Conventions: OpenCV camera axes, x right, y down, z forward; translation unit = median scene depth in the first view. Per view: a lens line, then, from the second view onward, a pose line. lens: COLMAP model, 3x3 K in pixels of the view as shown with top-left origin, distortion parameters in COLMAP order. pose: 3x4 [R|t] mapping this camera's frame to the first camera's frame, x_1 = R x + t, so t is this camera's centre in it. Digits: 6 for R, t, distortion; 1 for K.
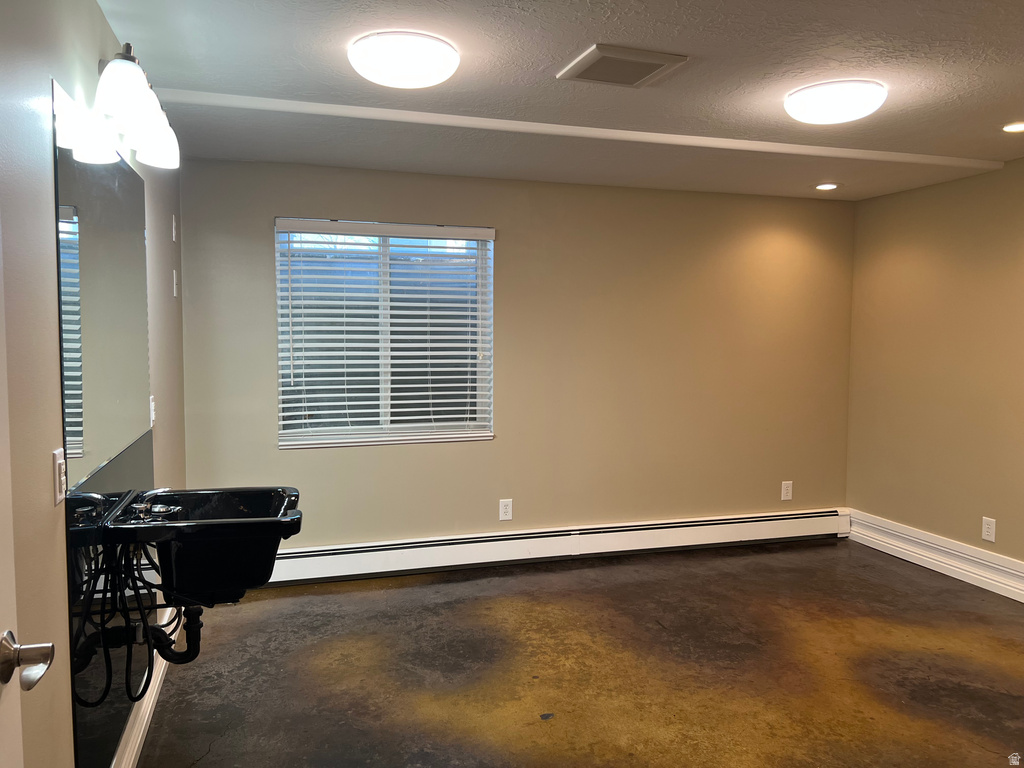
lens RADIAL K [[761.7, 0, 502.9], [0, 761.7, 381.5], [0, 0, 1]] dist [0.035428, -0.040626]
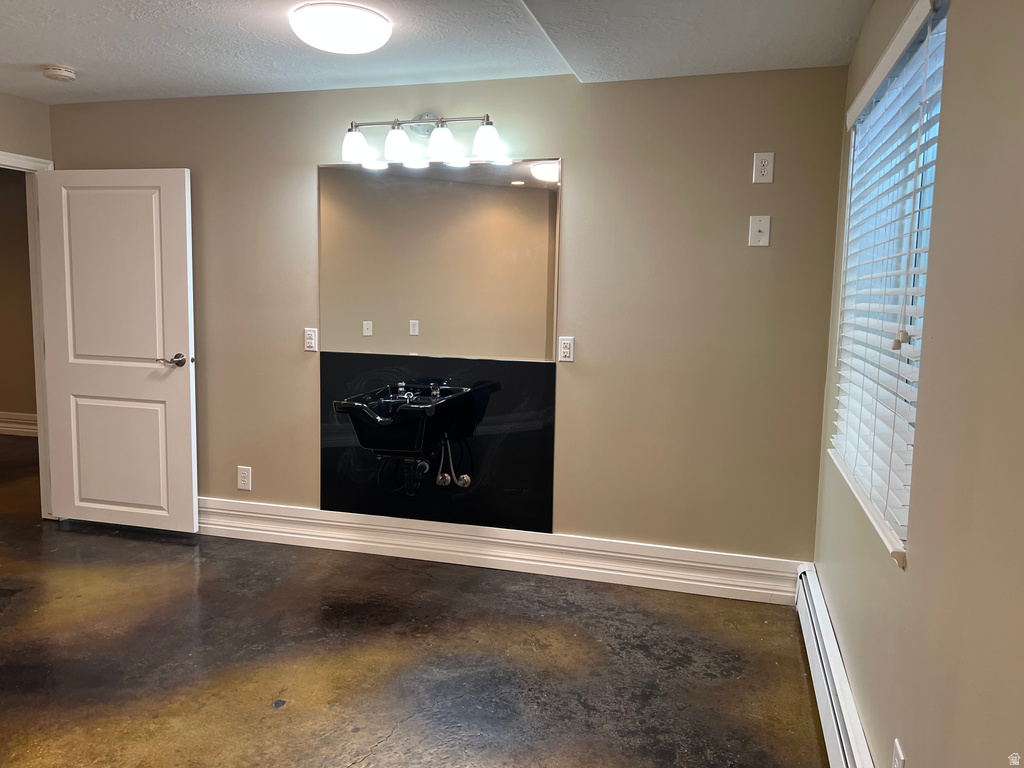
lens RADIAL K [[761.7, 0, 511.7], [0, 761.7, 382.8], [0, 0, 1]] dist [0.035428, -0.040626]
pose [[-0.523750, 0.090188, -0.847085, 0.549870], [-0.083490, 0.984158, 0.156403, -0.078529], [0.847771, 0.152639, -0.507923, 1.405864]]
